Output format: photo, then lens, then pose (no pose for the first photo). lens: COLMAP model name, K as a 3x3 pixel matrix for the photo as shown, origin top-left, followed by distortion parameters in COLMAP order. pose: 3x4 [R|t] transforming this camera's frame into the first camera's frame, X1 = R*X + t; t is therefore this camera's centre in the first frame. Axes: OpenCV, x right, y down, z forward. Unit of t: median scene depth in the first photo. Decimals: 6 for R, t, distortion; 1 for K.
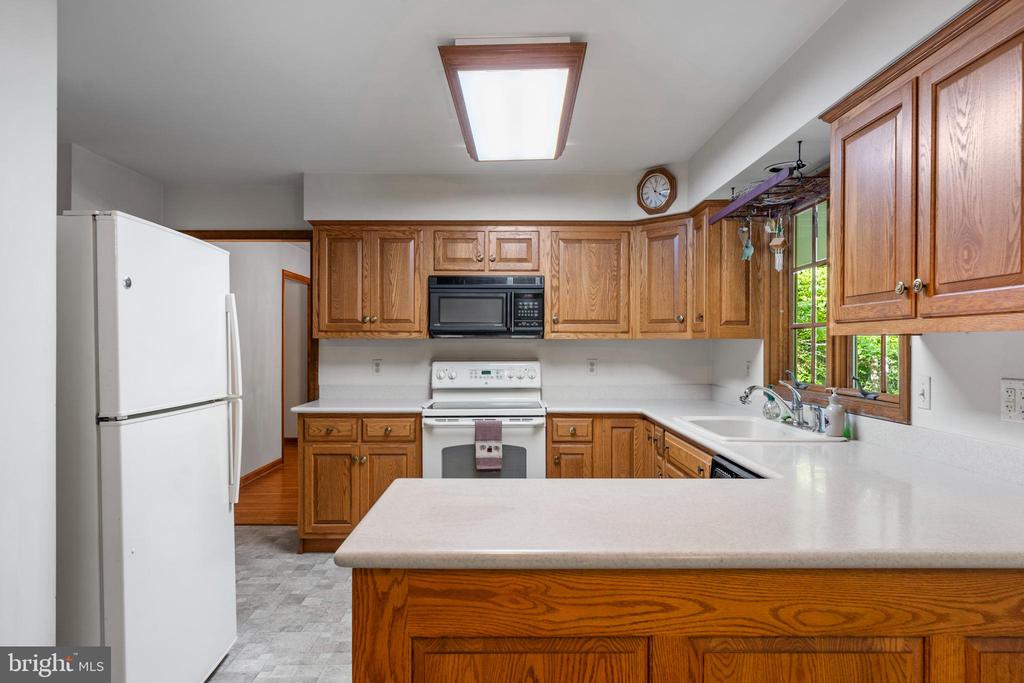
lens RADIAL K [[642.8, 0, 514.4], [0, 642.8, 346.8], [0, 0, 1]] dist [0.000994, 0.002061]
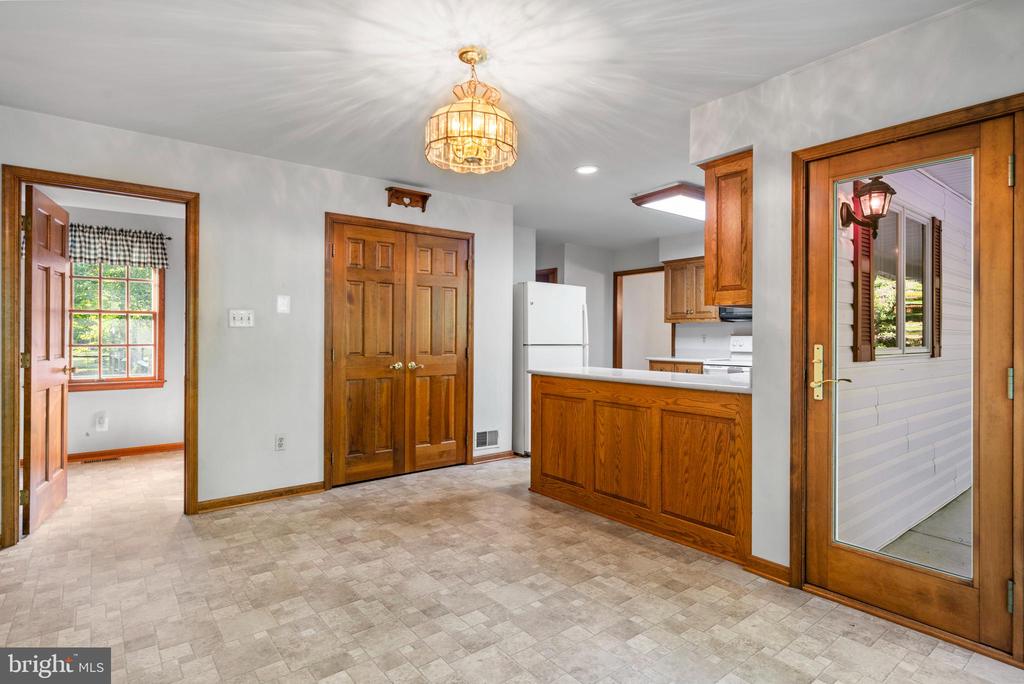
lens RADIAL K [[534.4, 0, 501.3], [0, 534.4, 345.2], [0, 0, 1]] dist [-0.046663, 0.003945]
pose [[0.590186, 0.015814, -0.807112, 0.725182], [-0.009128, 0.999875, 0.012916, 0.039835], [0.807216, -0.000256, 0.590257, -0.345902]]
